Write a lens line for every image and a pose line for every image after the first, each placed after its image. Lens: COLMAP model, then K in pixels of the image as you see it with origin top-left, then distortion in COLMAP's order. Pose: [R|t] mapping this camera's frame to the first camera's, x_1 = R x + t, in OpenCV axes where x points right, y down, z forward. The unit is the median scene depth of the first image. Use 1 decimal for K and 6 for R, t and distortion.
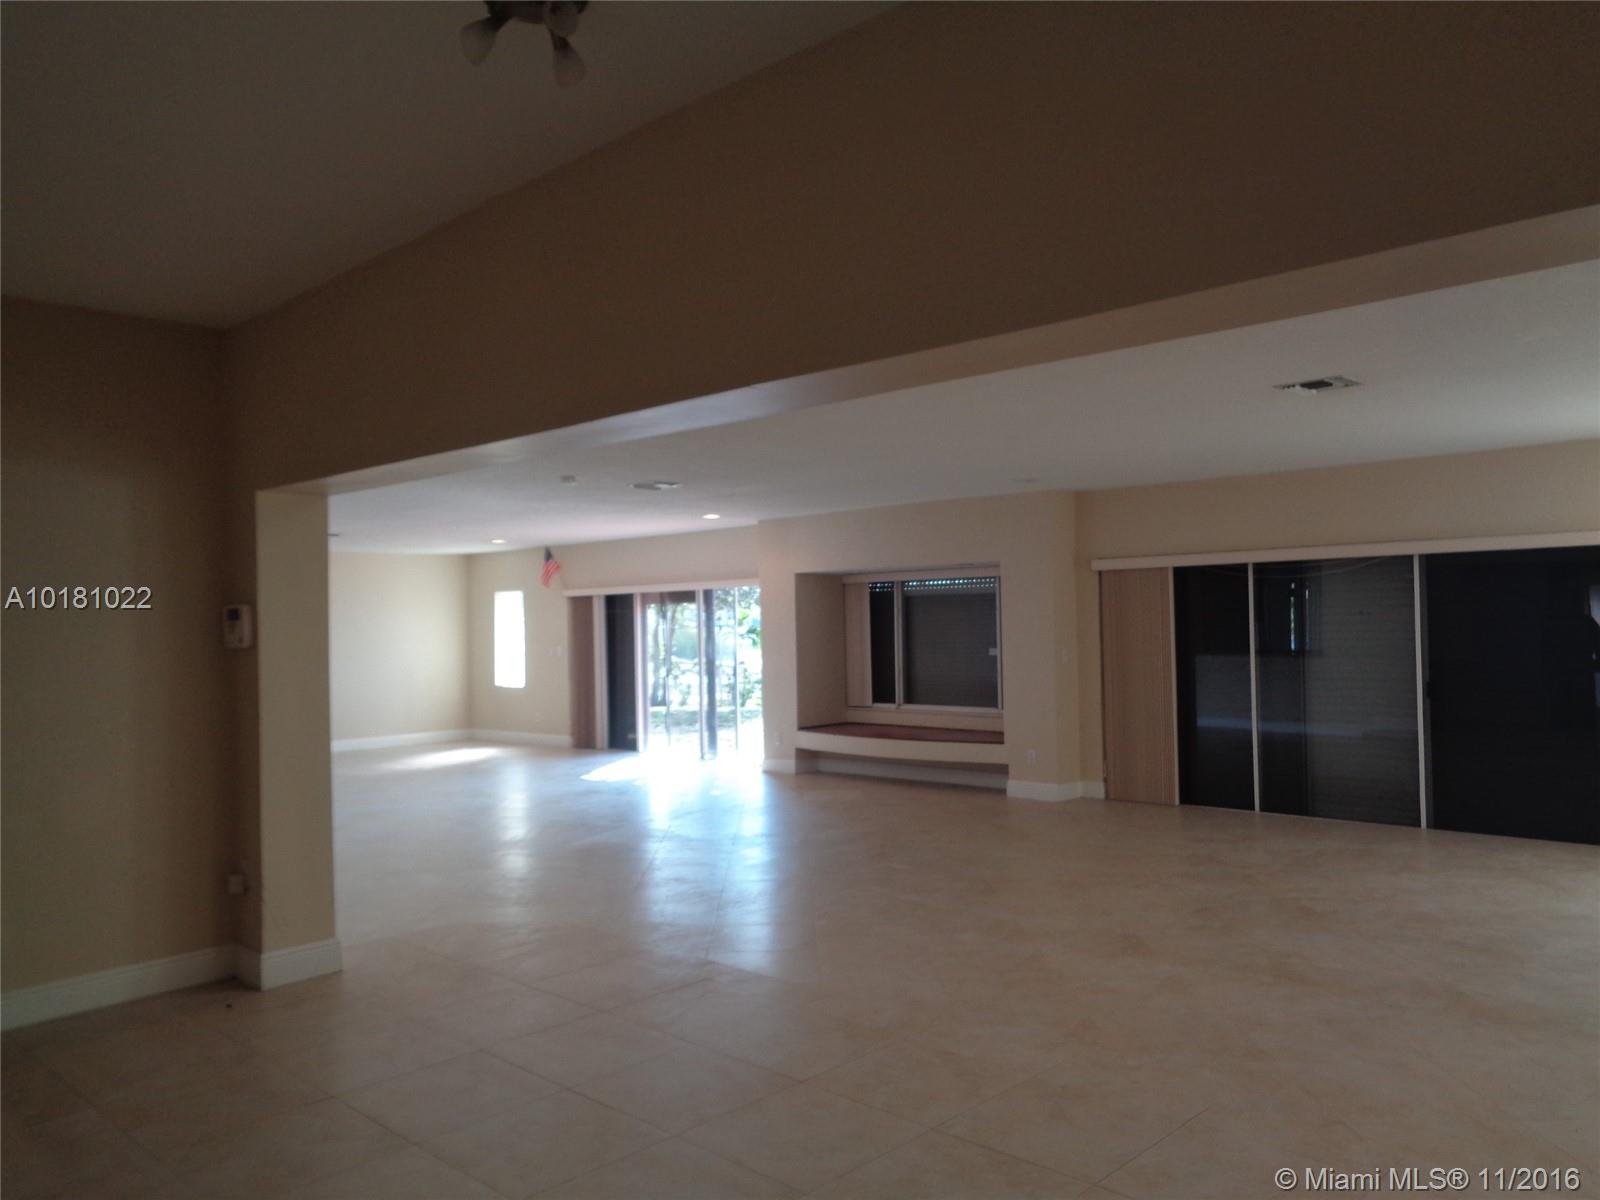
lens RADIAL K [[1197.9, 0, 800.0], [0, 1197.9, 600.0], [0, 0, 1]] dist [-0.001795, 0.007507]
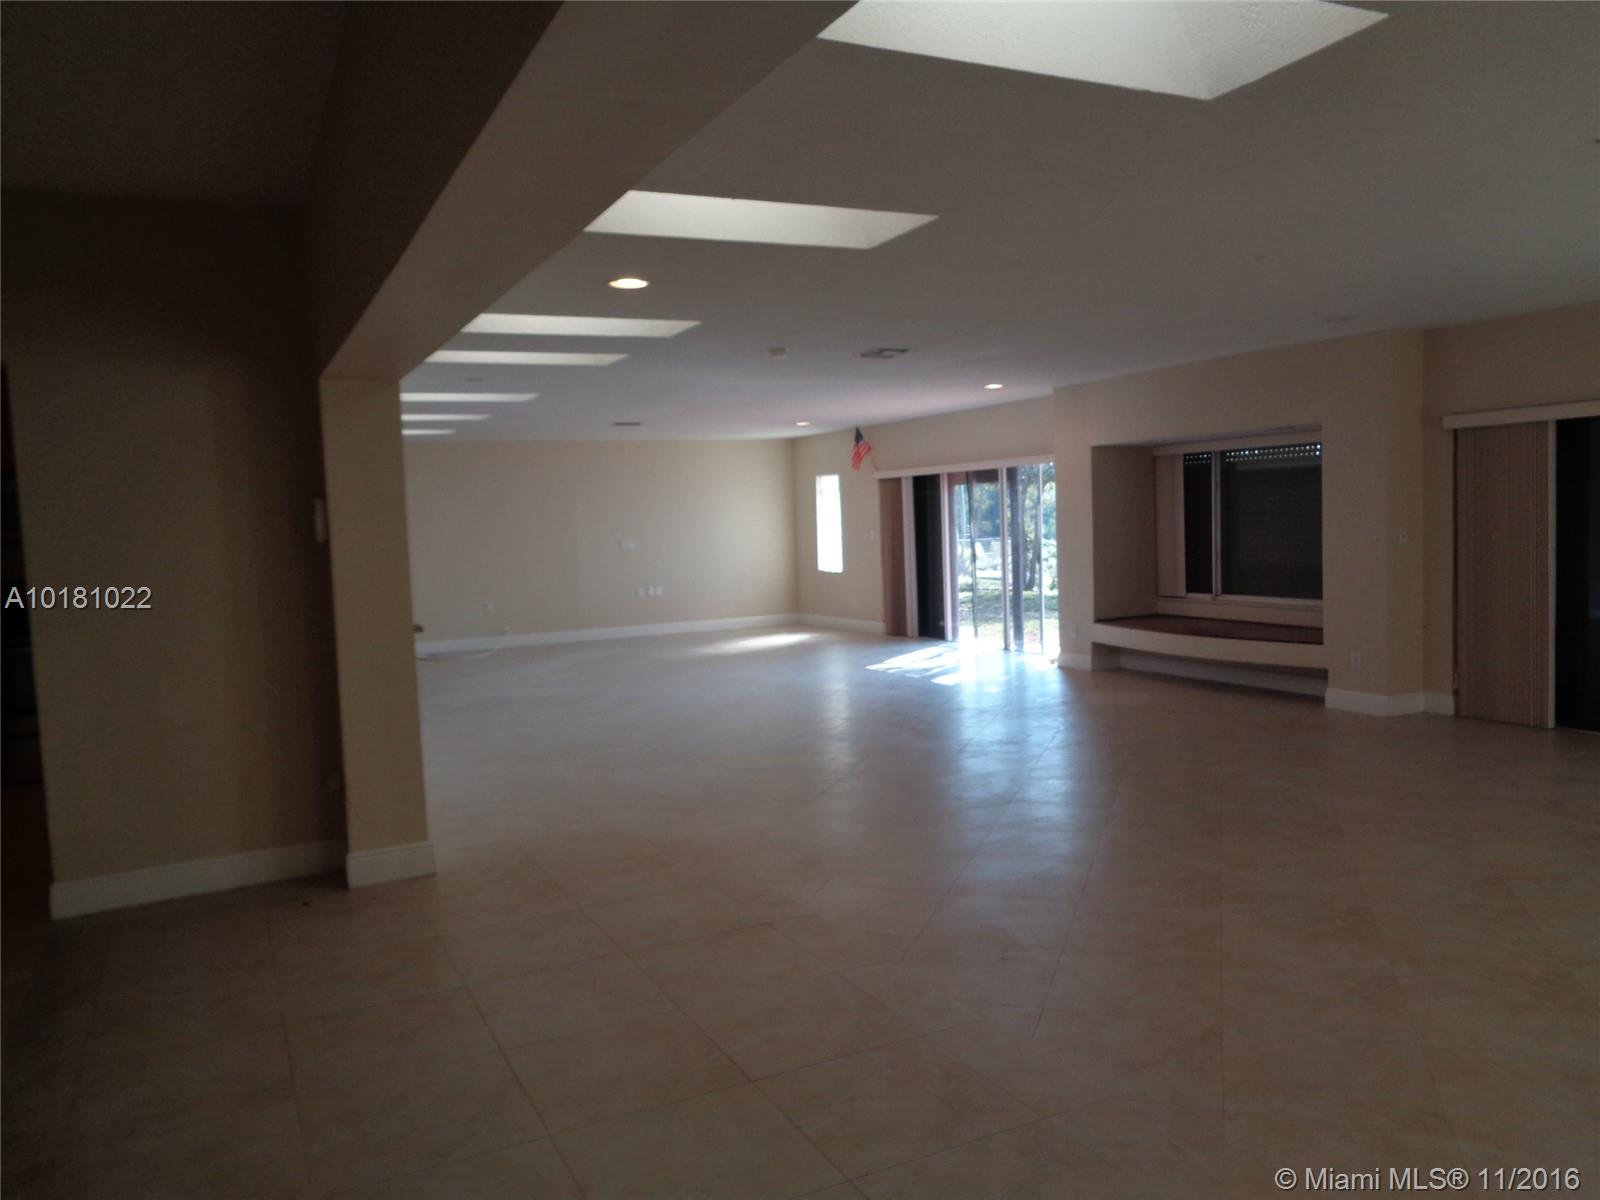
lens RADIAL K [[1197.9, 0, 800.0], [0, 1197.9, 600.0], [0, 0, 1]] dist [-0.001795, 0.007507]
pose [[0.940841, 0.008514, -0.338742, 0.094362], [0.025150, 0.995172, 0.094866, 0.001412], [0.337914, -0.097773, 0.936085, 0.089104]]
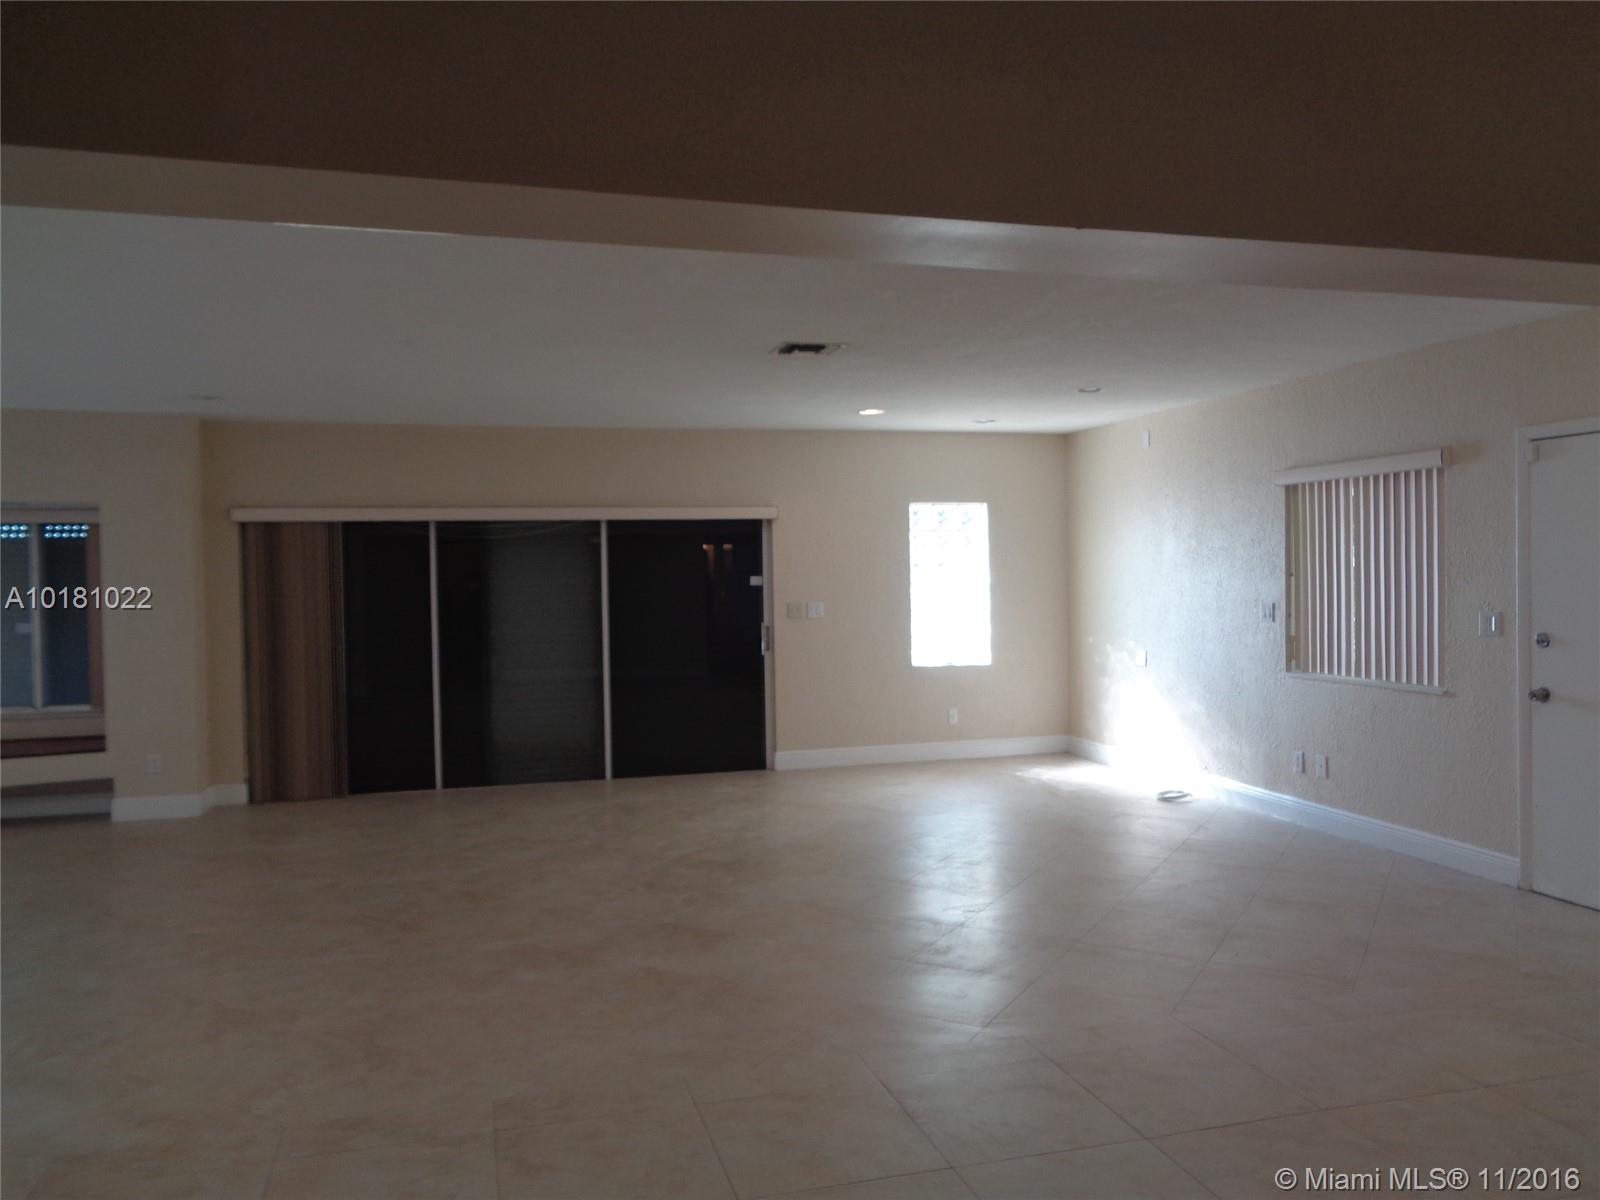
lens RADIAL K [[1197.9, 0, 800.0], [0, 1197.9, 600.0], [0, 0, 1]] dist [-0.001795, 0.007507]
pose [[0.501452, -0.005051, 0.865171, -0.215615], [-0.006613, 0.999931, 0.009671, 0.014656], [-0.865160, -0.010571, 0.501384, 0.225376]]
